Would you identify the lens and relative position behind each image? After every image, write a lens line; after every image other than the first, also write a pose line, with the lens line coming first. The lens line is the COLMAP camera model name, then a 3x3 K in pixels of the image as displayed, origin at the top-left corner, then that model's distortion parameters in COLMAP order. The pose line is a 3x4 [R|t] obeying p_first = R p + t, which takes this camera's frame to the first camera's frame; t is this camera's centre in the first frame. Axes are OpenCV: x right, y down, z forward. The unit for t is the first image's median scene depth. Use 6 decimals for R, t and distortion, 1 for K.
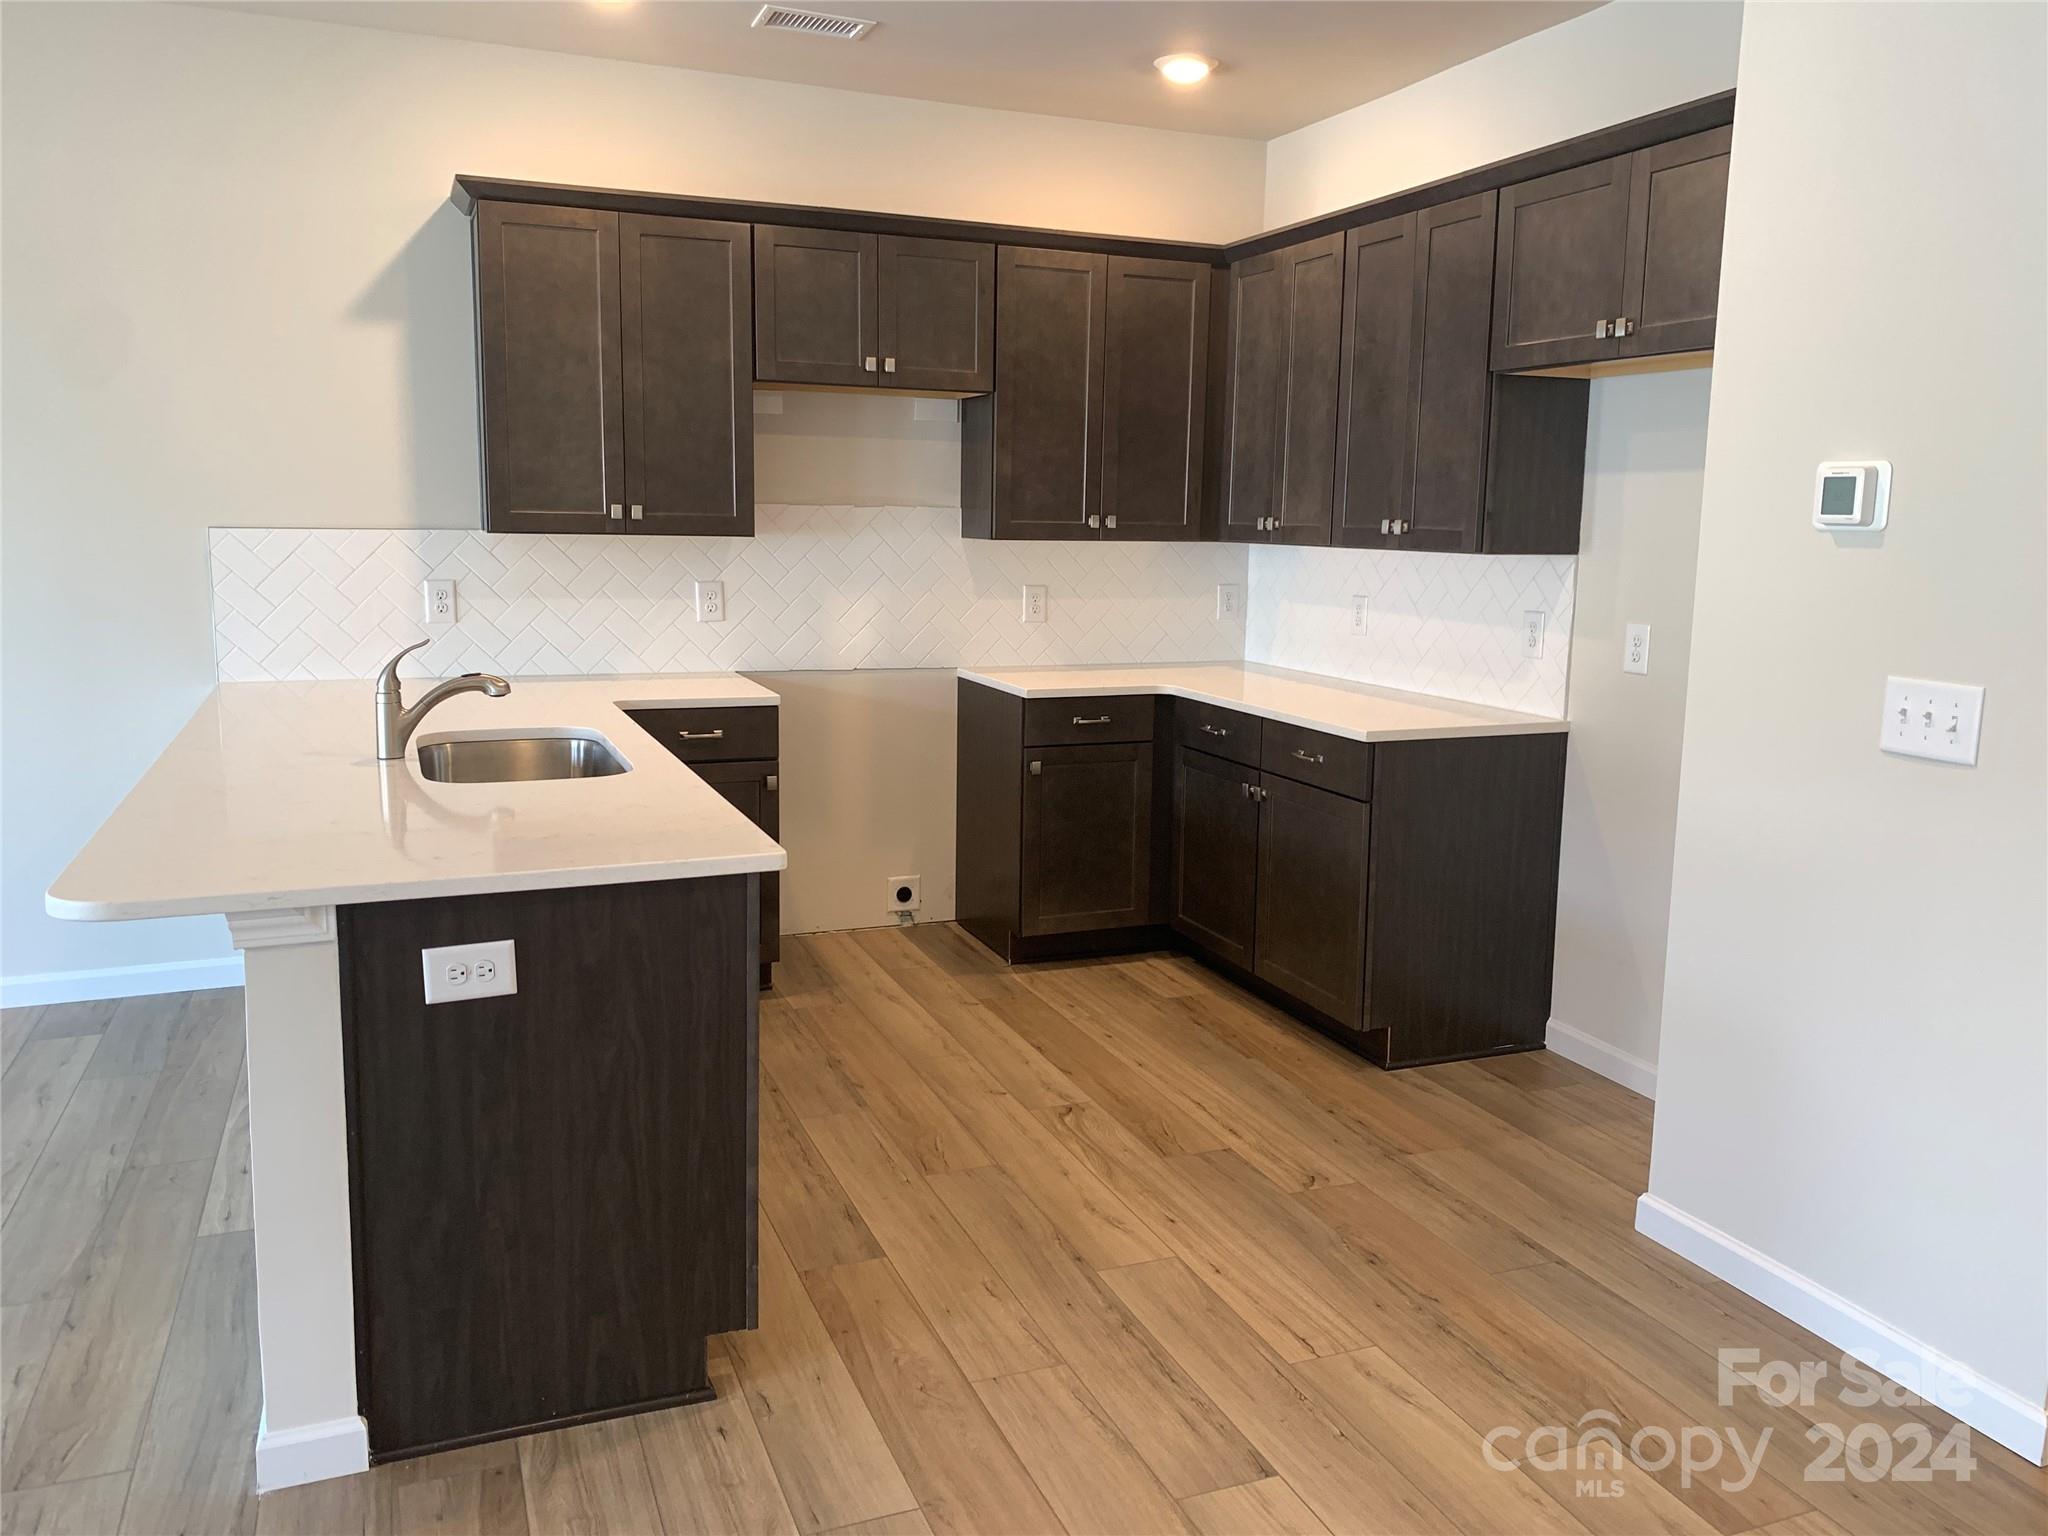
lens RADIAL K [[1530.6, 0, 1024.0], [0, 1530.6, 768.0], [0, 0, 1]] dist [0.077620, -0.133574]
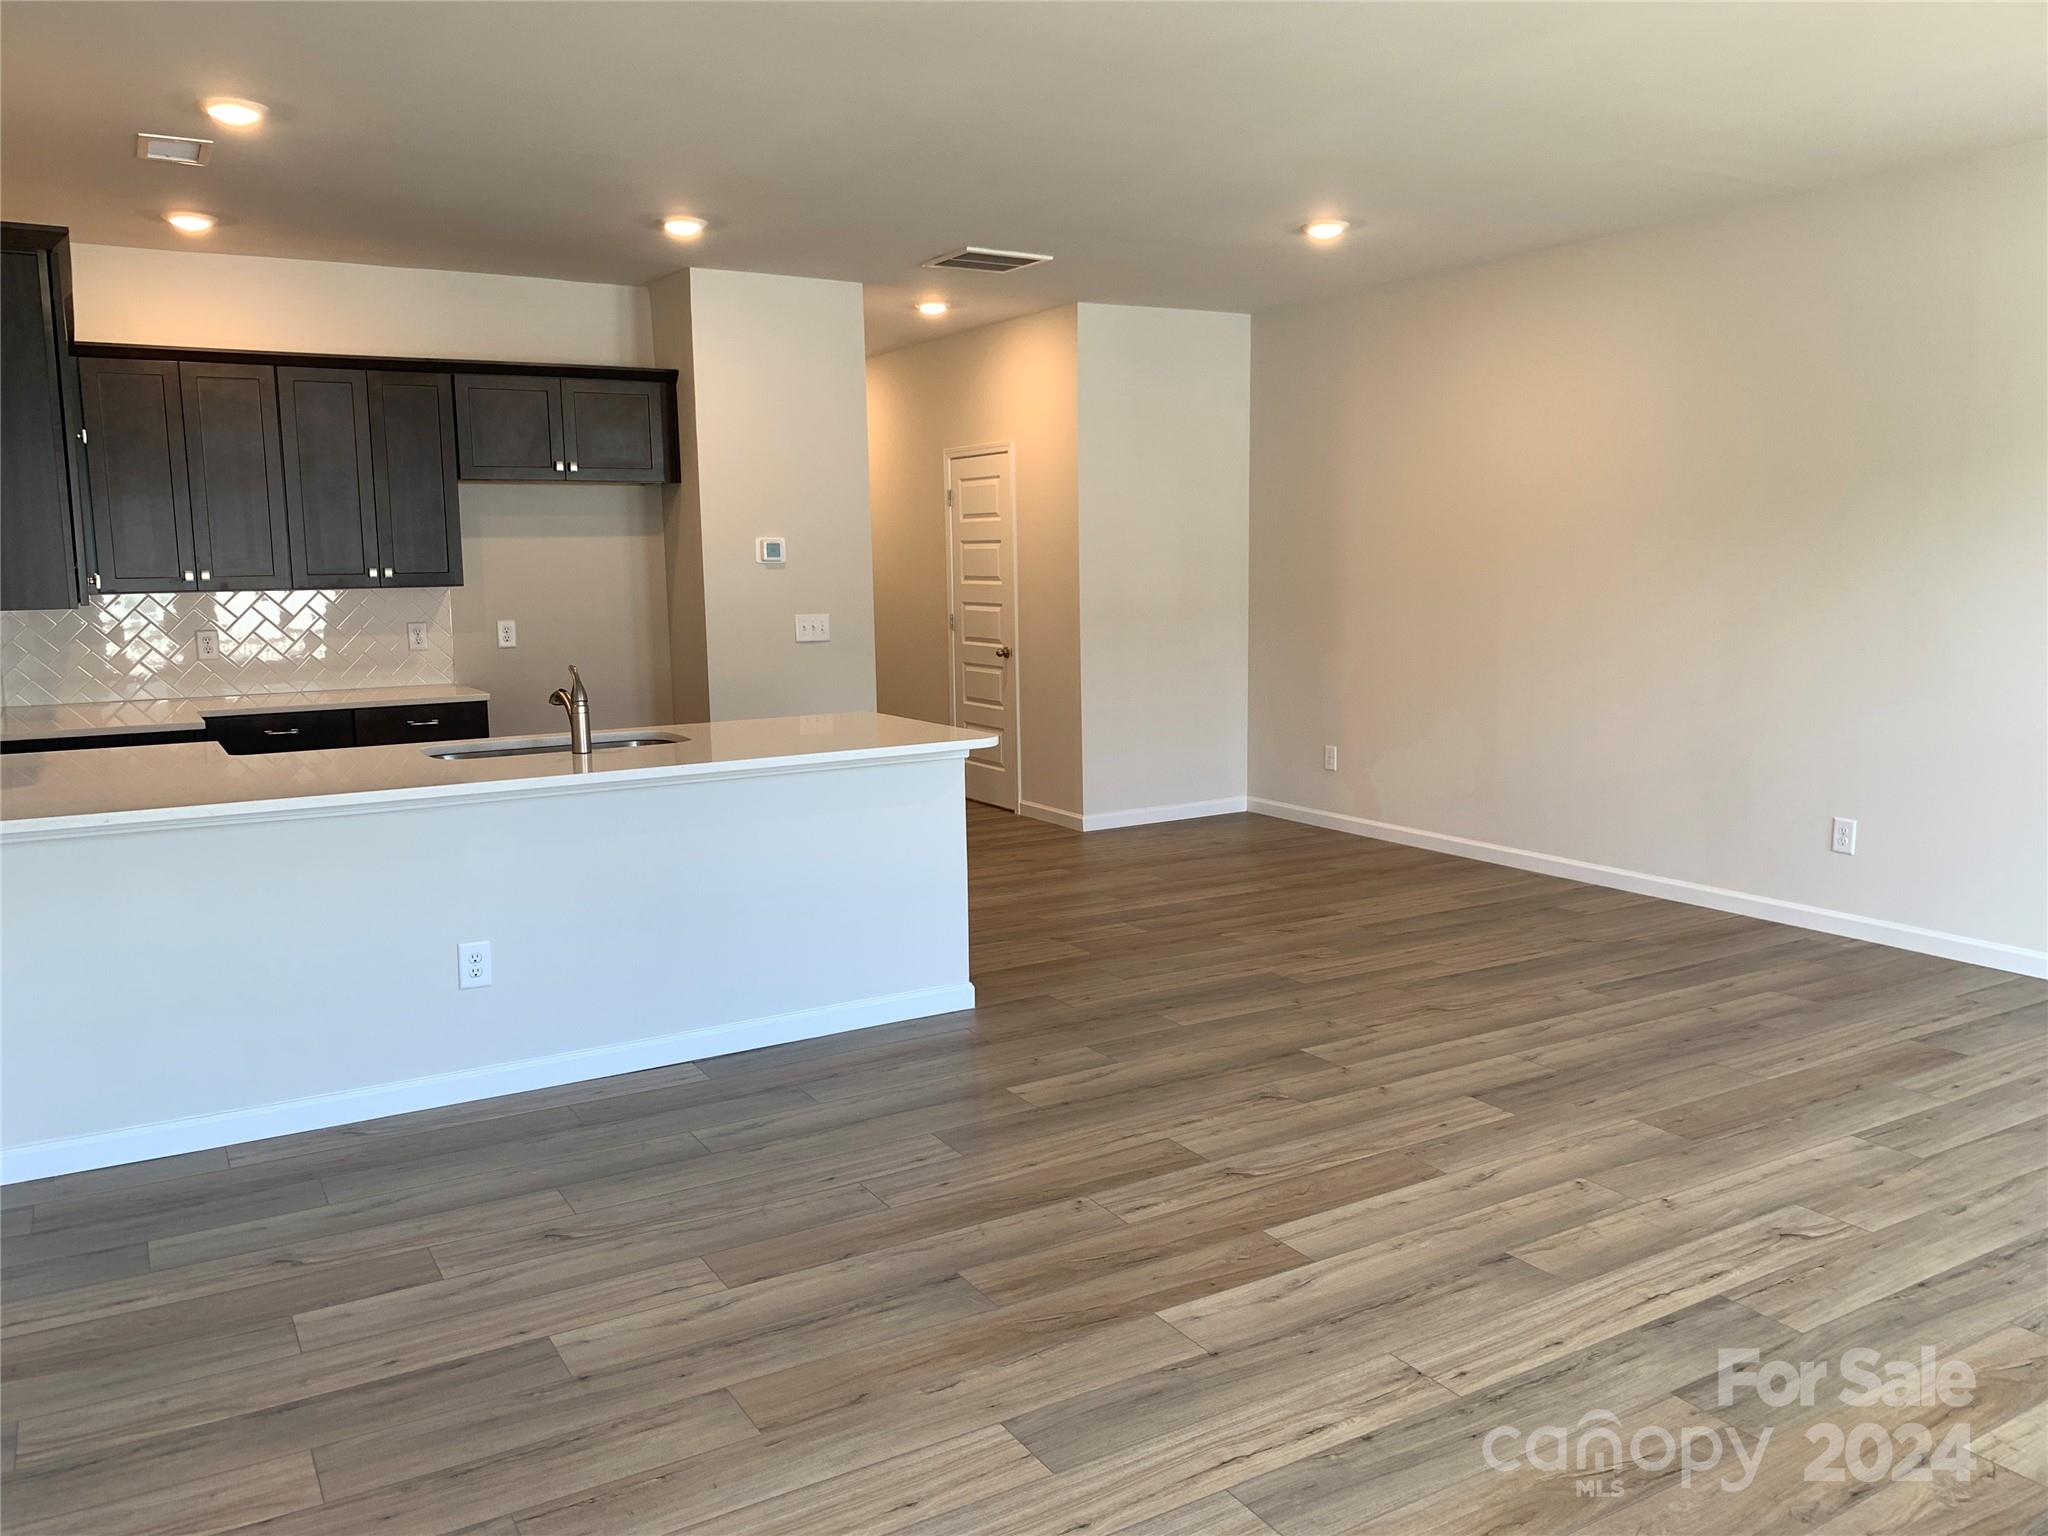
lens RADIAL K [[1636.4, 0, 1024.0], [0, 1636.4, 768.0], [0, 0, 1]] dist [0.032115, 0.001155]
pose [[-0.127071, -0.155009, 0.979707, -1.341113], [0.173322, 0.969047, 0.175803, -0.133402], [-0.976633, 0.192144, -0.096272, 0.525203]]
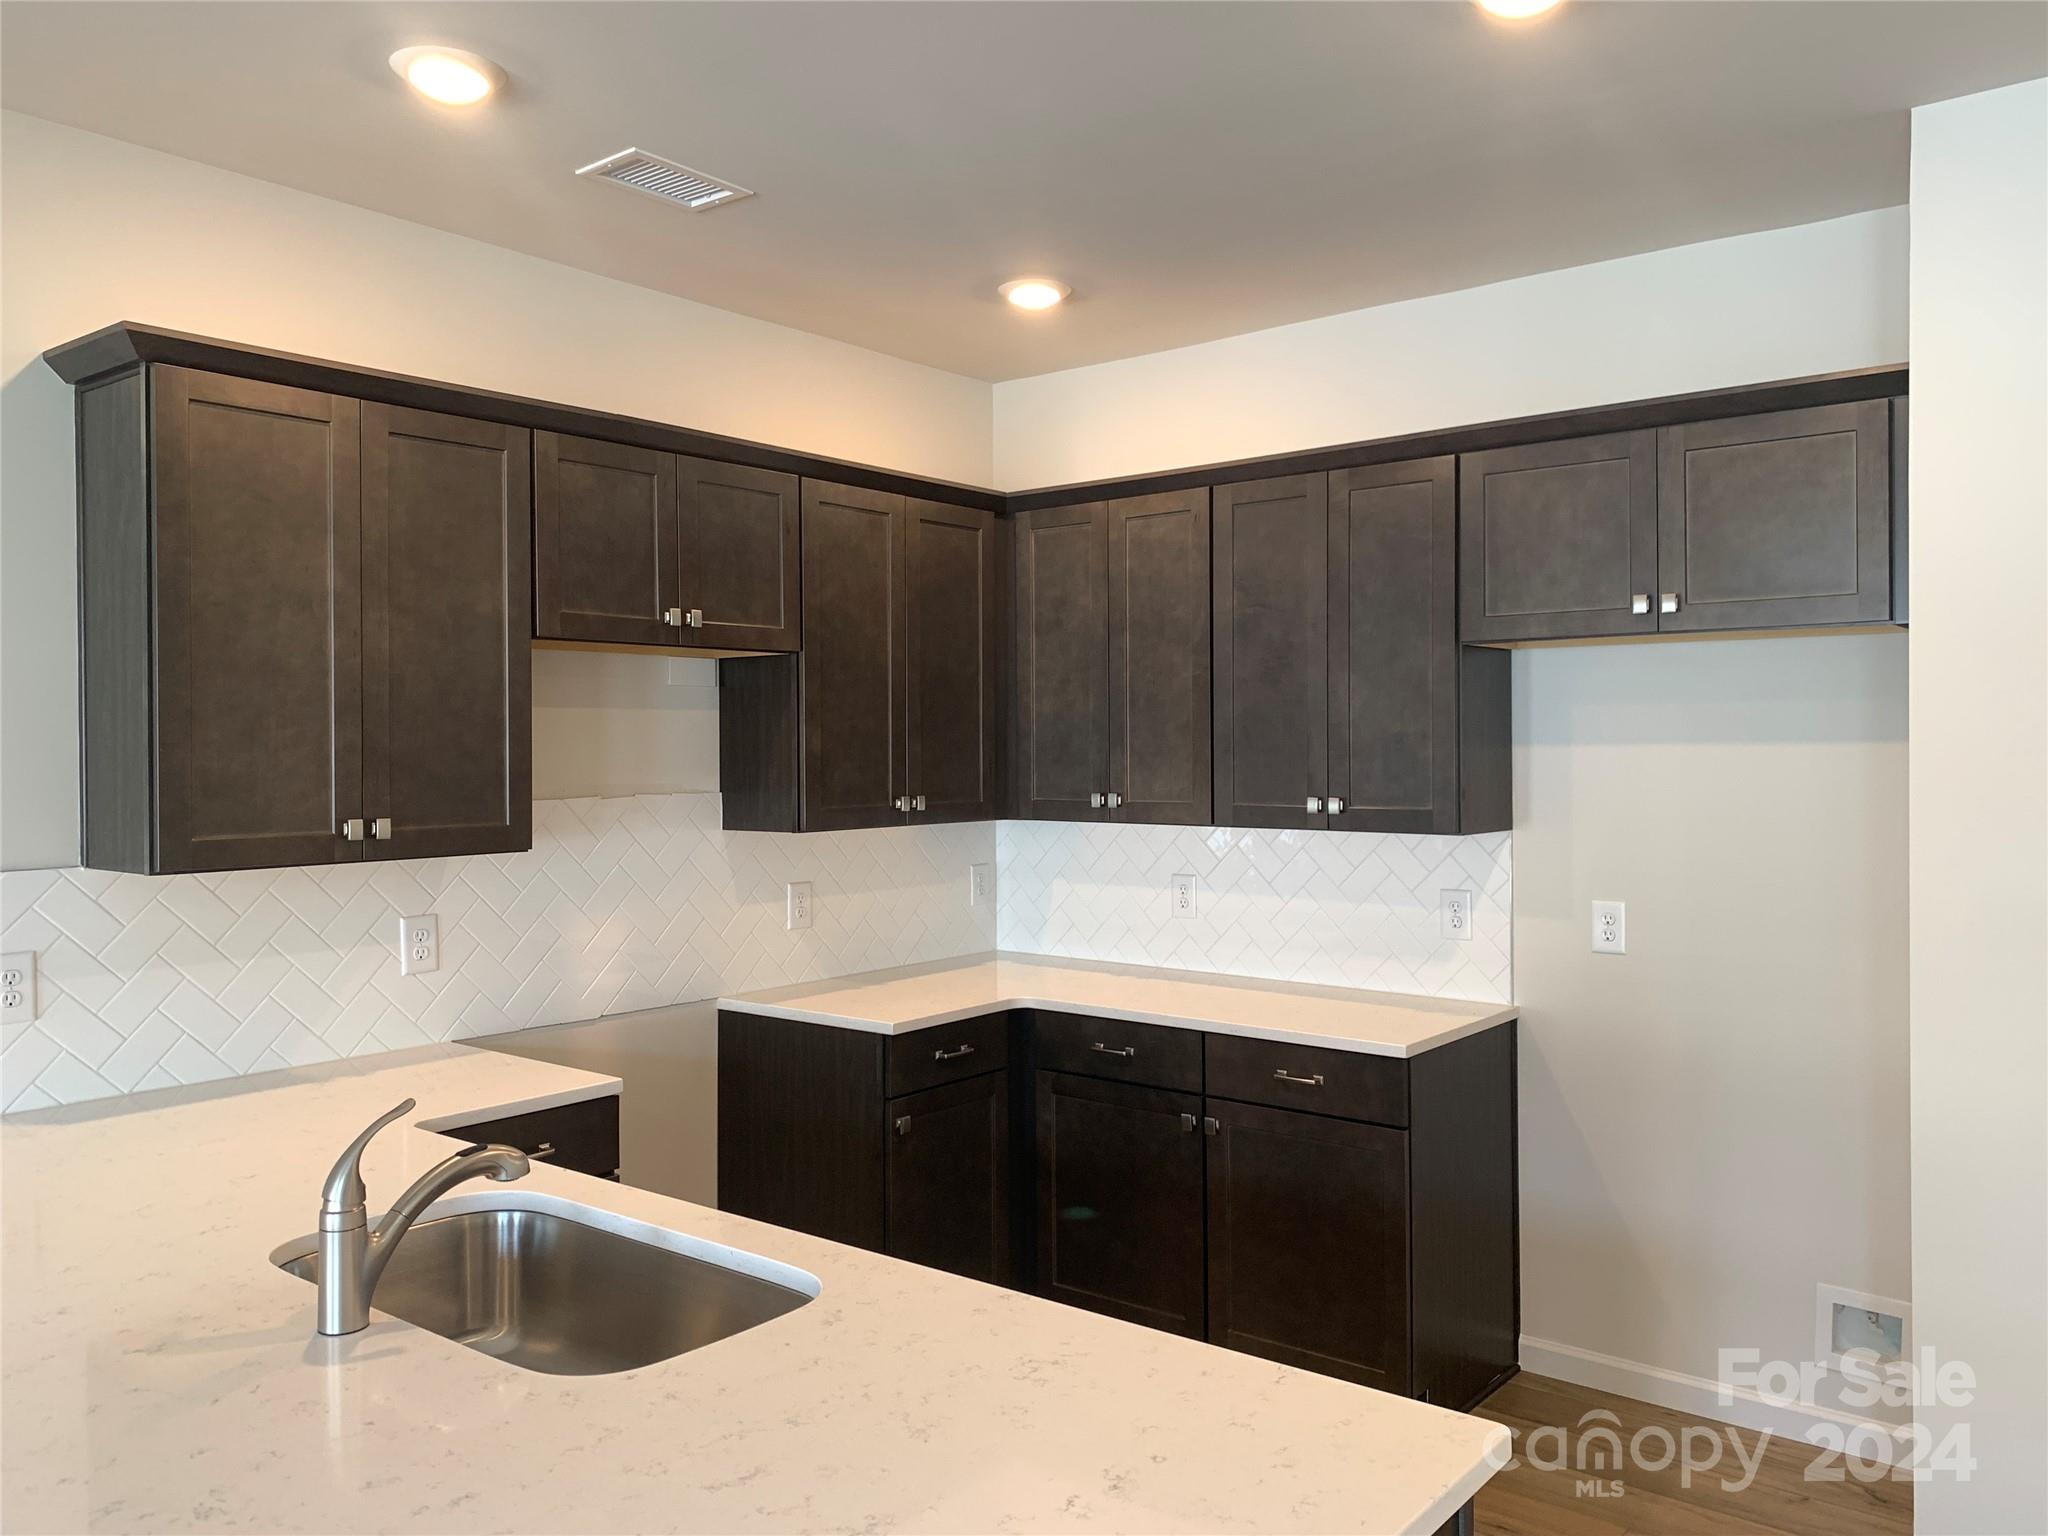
lens RADIAL K [[1530.6, 0, 1024.0], [0, 1530.6, 768.0], [0, 0, 1]] dist [0.077620, -0.133574]
pose [[0.877886, -0.030549, 0.477895, -0.315806], [0.101025, 0.987317, -0.122469, -0.079042], [-0.468092, 0.155793, 0.869838, 0.272209]]
